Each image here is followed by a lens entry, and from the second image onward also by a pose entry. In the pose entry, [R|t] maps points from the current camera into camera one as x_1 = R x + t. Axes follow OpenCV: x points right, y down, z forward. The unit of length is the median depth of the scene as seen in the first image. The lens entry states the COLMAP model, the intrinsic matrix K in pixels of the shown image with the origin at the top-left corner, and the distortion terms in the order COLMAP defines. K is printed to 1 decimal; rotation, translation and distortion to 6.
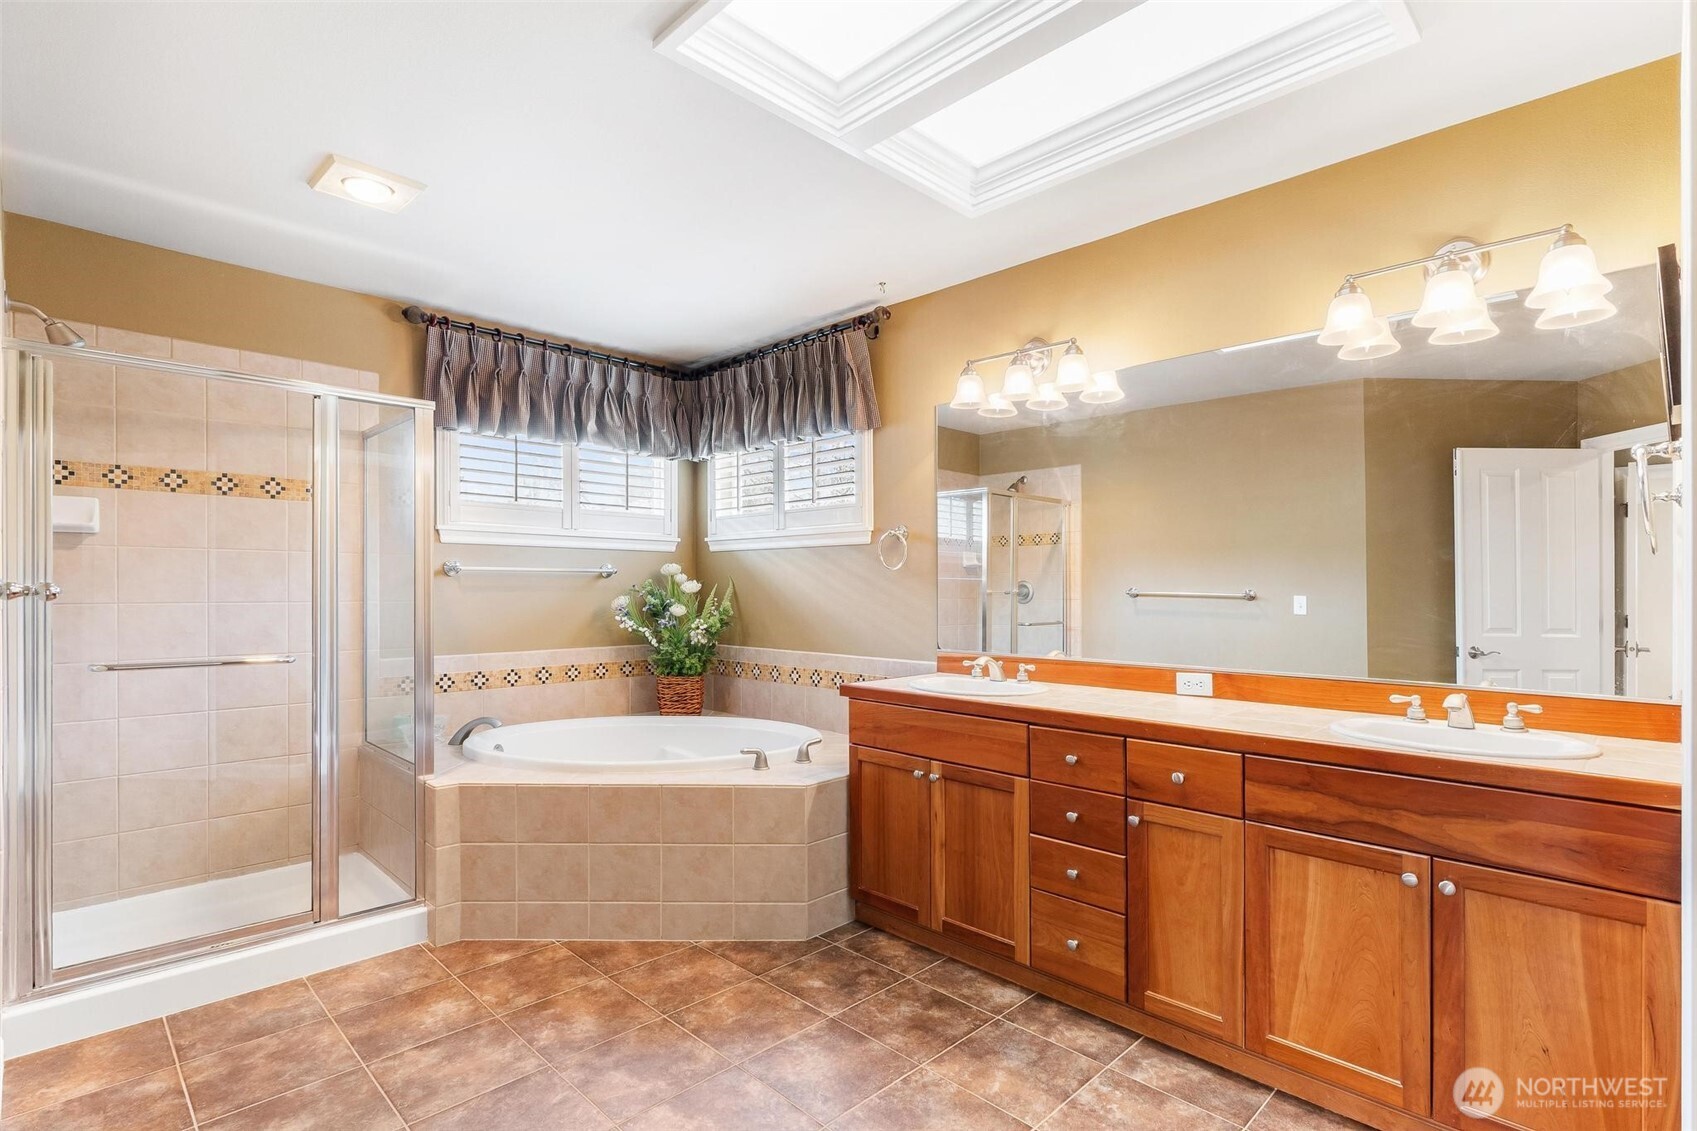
lens RADIAL K [[818.5, 0, 851.6], [0, 818.5, 575.5], [0, 0, 1]] dist [-0.003366, -0.002004]
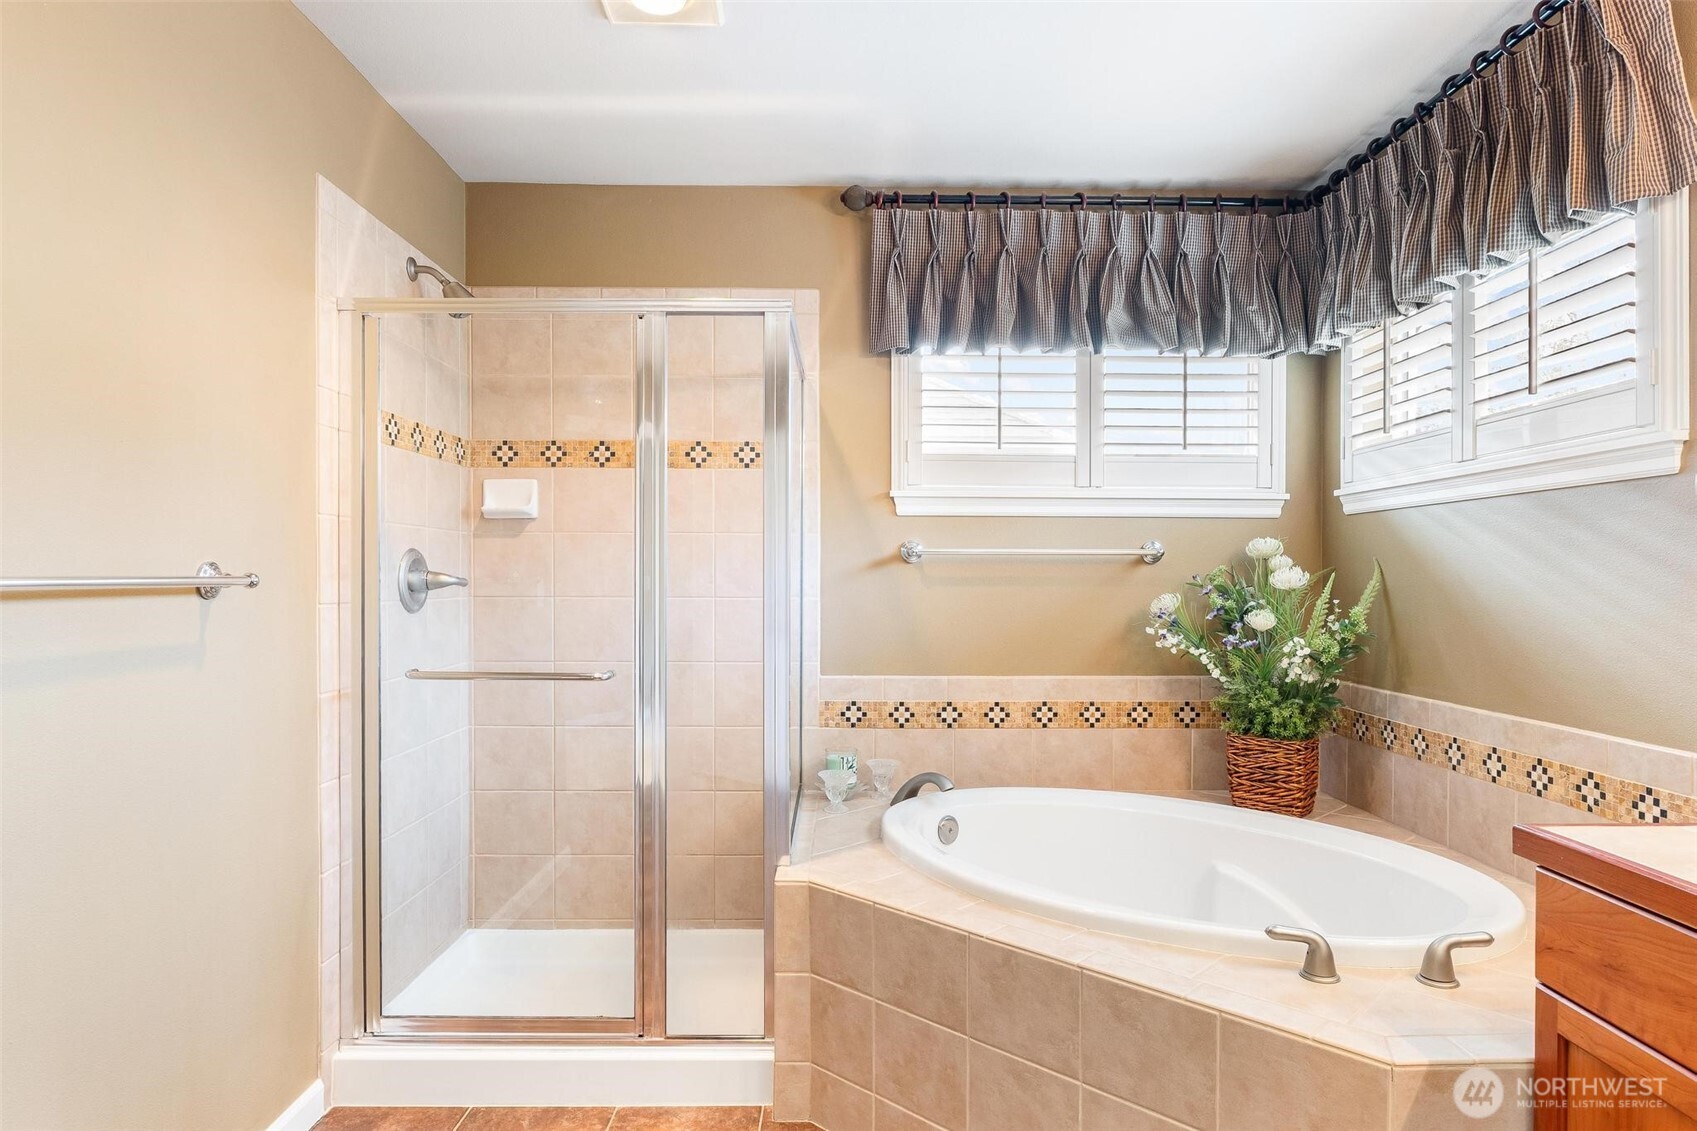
lens RADIAL K [[1012.1, 0, 839.2], [0, 1012.1, 587.6], [0, 0, 1]] dist [-0.013364, 0.004561]
pose [[0.714451, 0.006639, -0.699654, 0.073058], [0.008984, 0.999786, 0.018661, 0.005087], [0.699628, -0.019618, 0.714238, 0.338962]]
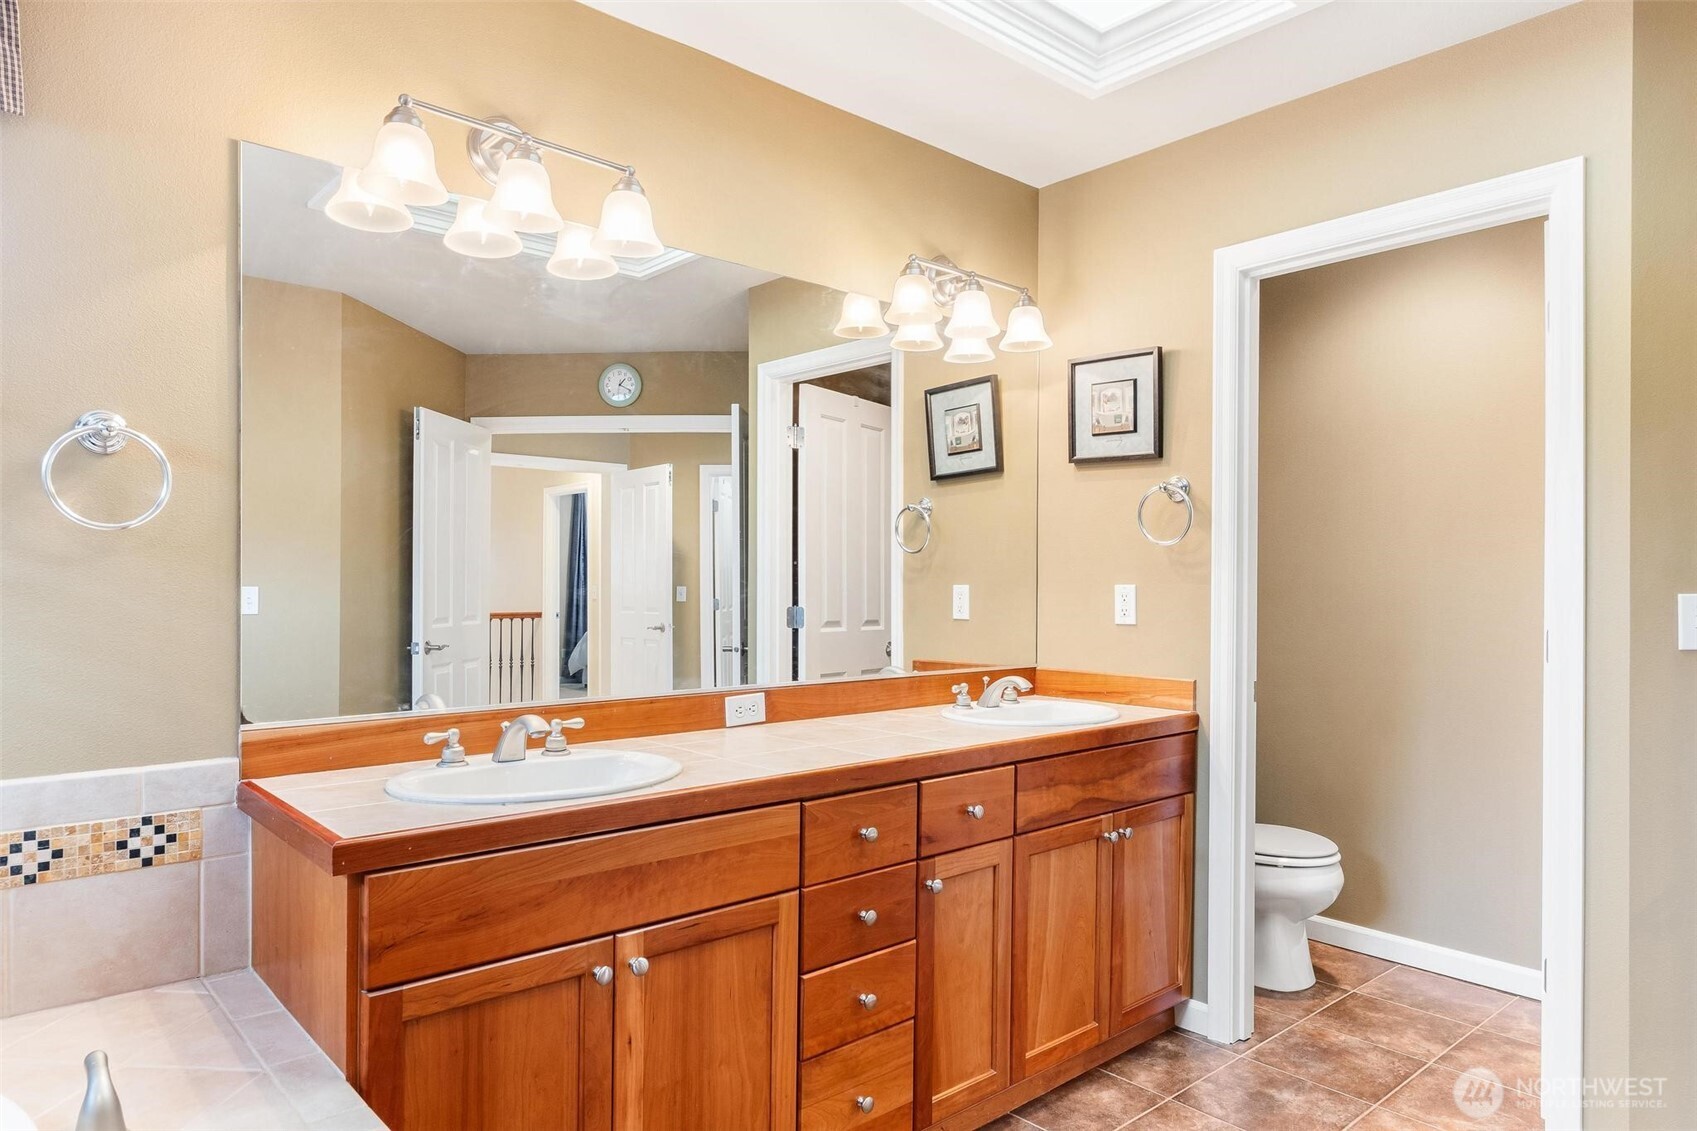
lens RADIAL K [[1012.1, 0, 848.9], [0, 1012.1, 576.1], [0, 0, 1]] dist [-0.013364, 0.004561]
pose [[0.082675, 0.004244, 0.996567, -0.349927], [-0.016963, 0.999852, -0.002851, 0.008164], [-0.996432, -0.016669, 0.082735, 0.582488]]
